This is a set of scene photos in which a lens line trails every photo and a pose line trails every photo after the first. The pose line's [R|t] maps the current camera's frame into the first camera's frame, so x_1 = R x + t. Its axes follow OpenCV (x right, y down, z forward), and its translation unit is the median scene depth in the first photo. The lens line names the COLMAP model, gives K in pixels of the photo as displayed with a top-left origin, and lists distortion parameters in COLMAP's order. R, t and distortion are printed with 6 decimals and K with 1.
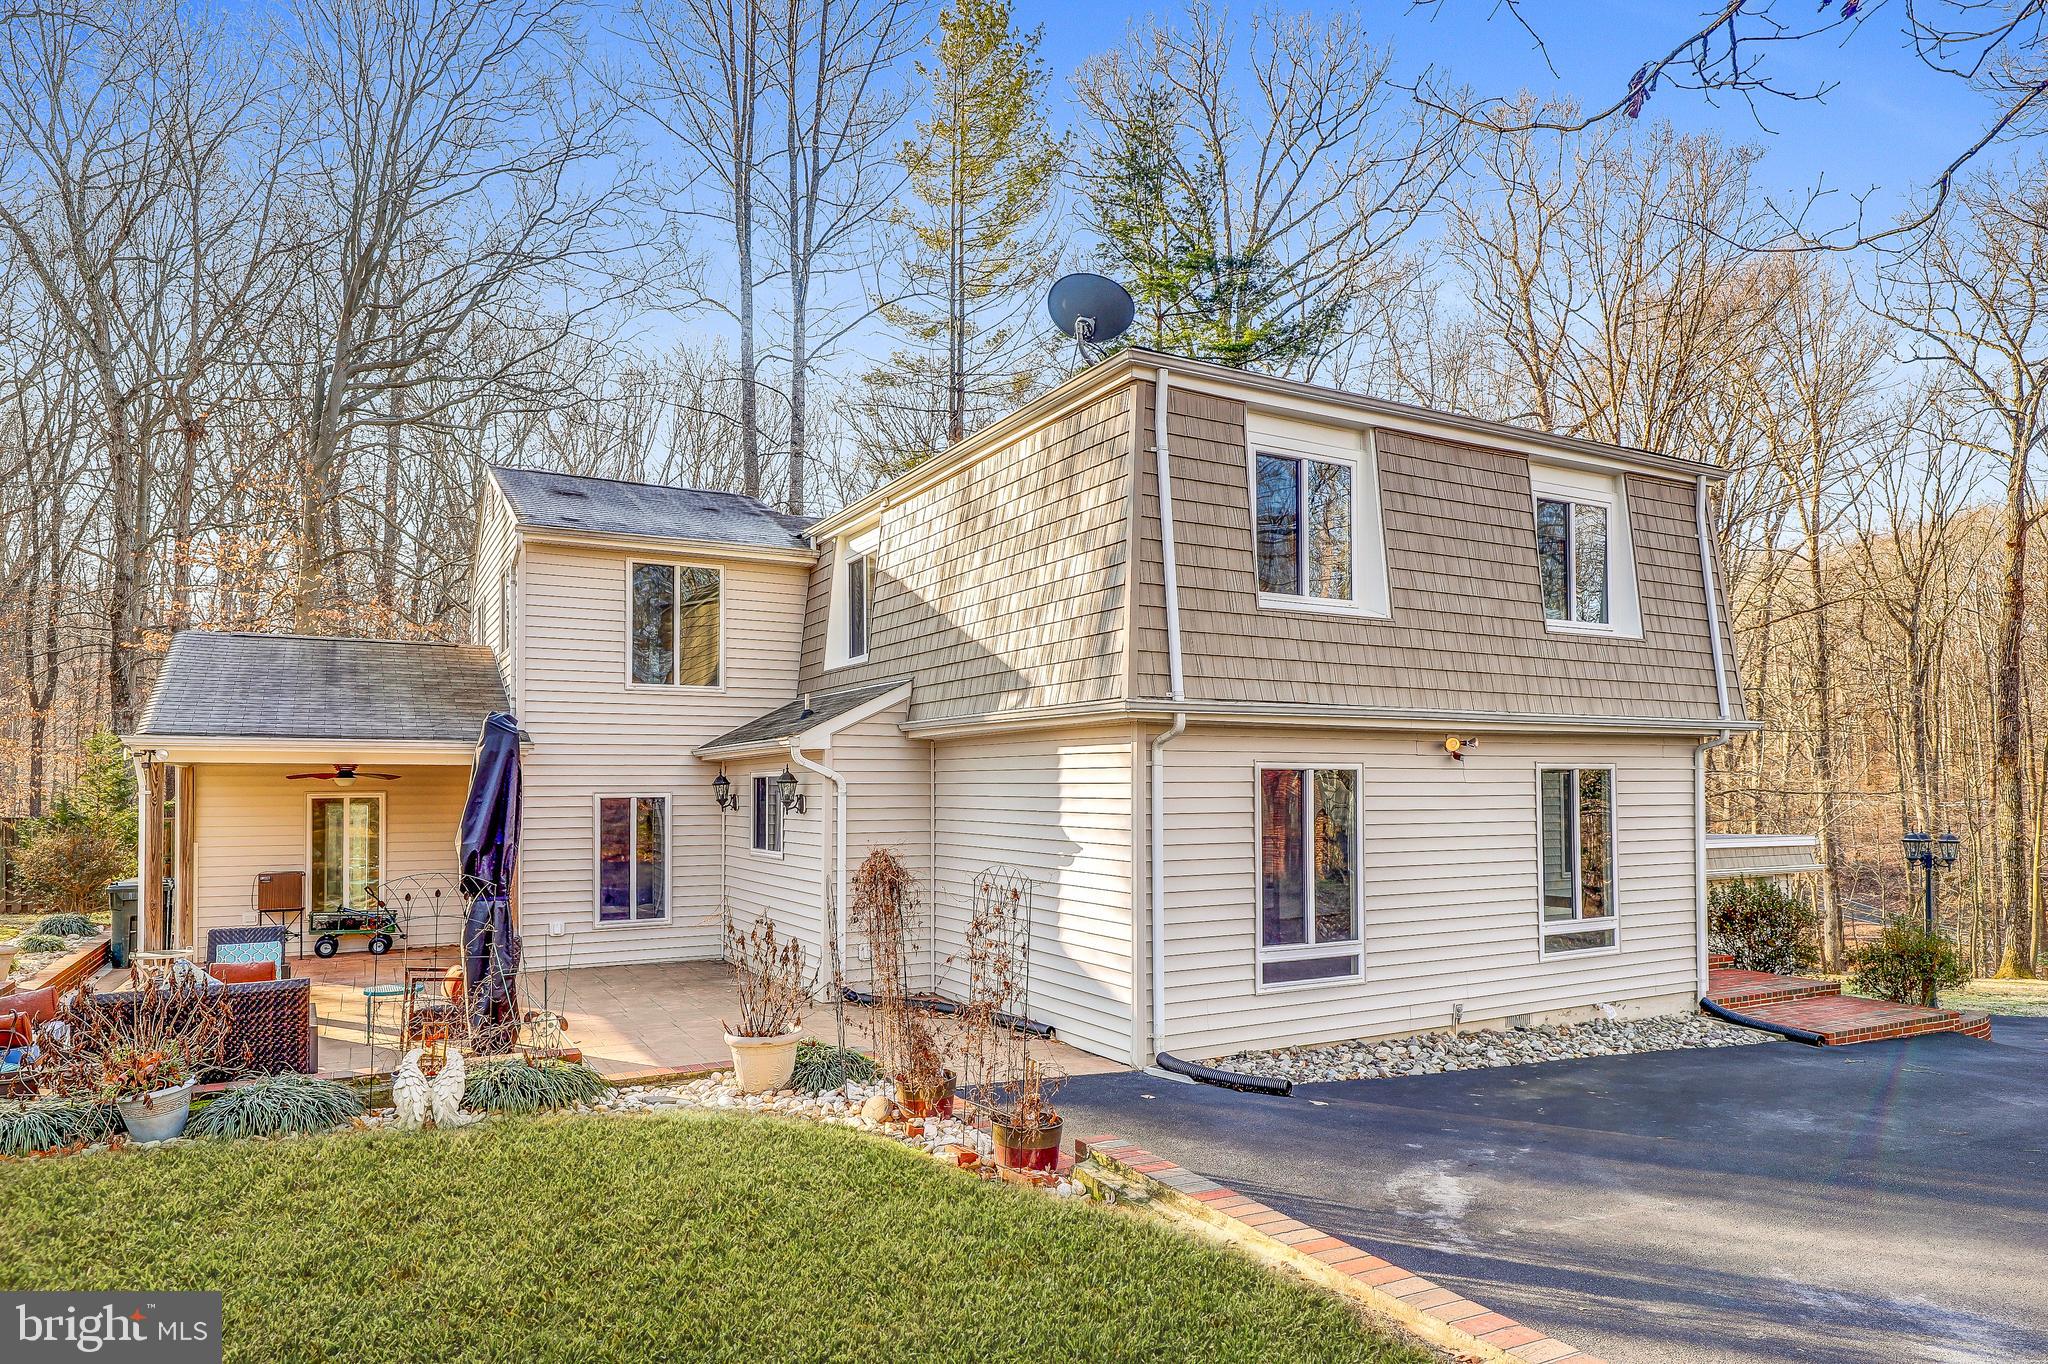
lens RADIAL K [[1259.6, 0, 1037.0], [0, 1259.6, 679.9], [0, 0, 1]] dist [-0.022594, 0.000495]
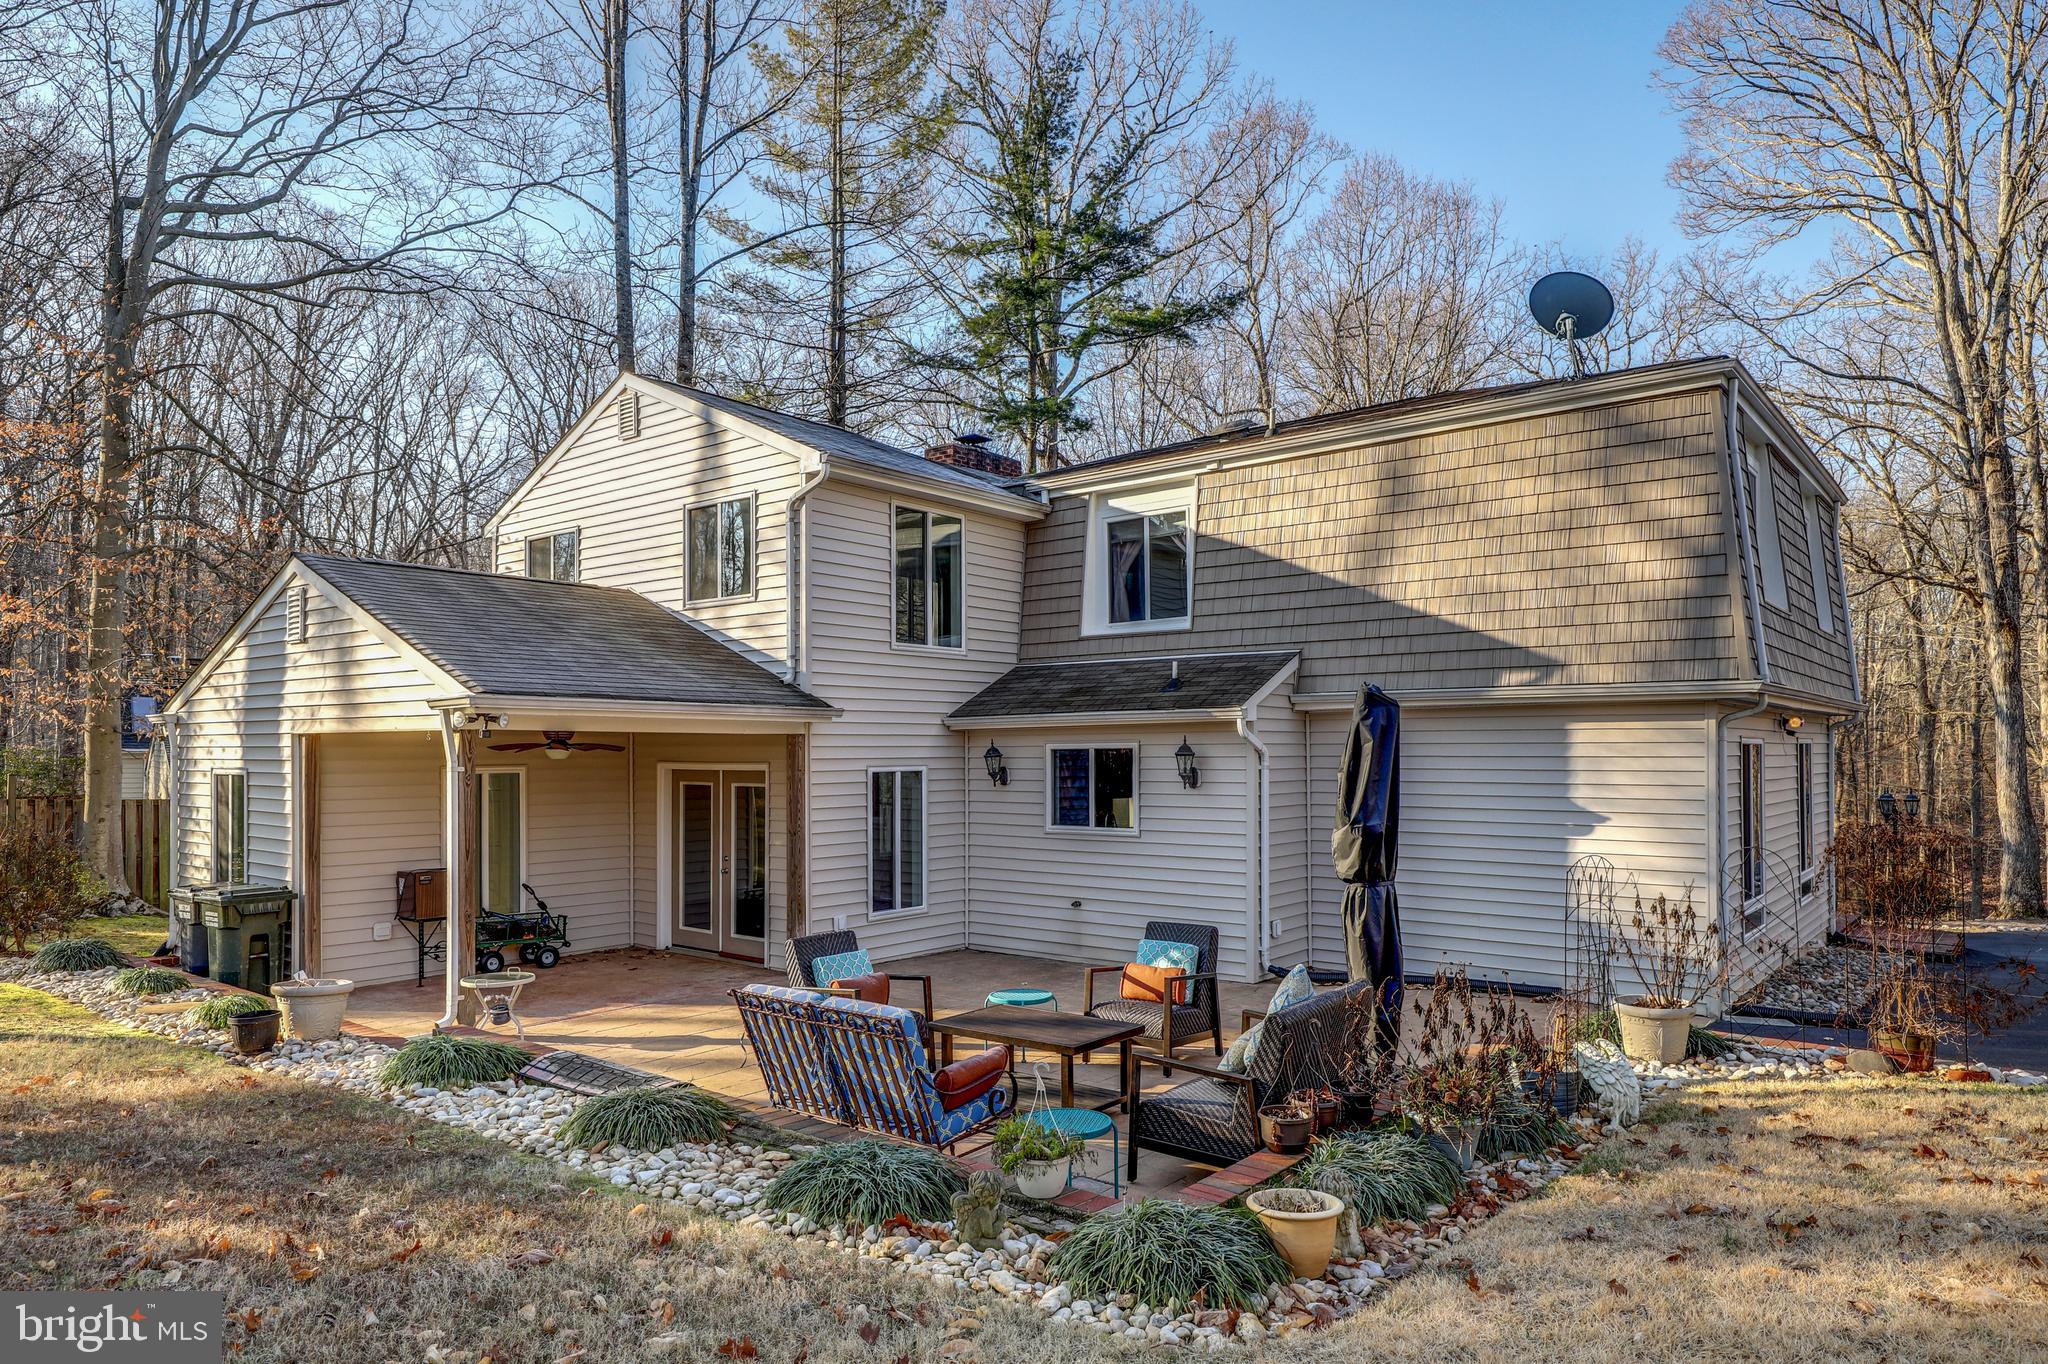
lens RADIAL K [[1259.6, 0, 1036.9], [0, 1259.6, 701.0], [0, 0, 1]] dist [-0.022594, 0.000495]
pose [[0.920322, 0.015874, 0.390839, -0.576130], [-0.034019, 0.998638, 0.039547, 0.005621], [-0.389679, -0.049692, 0.919609, 0.147025]]
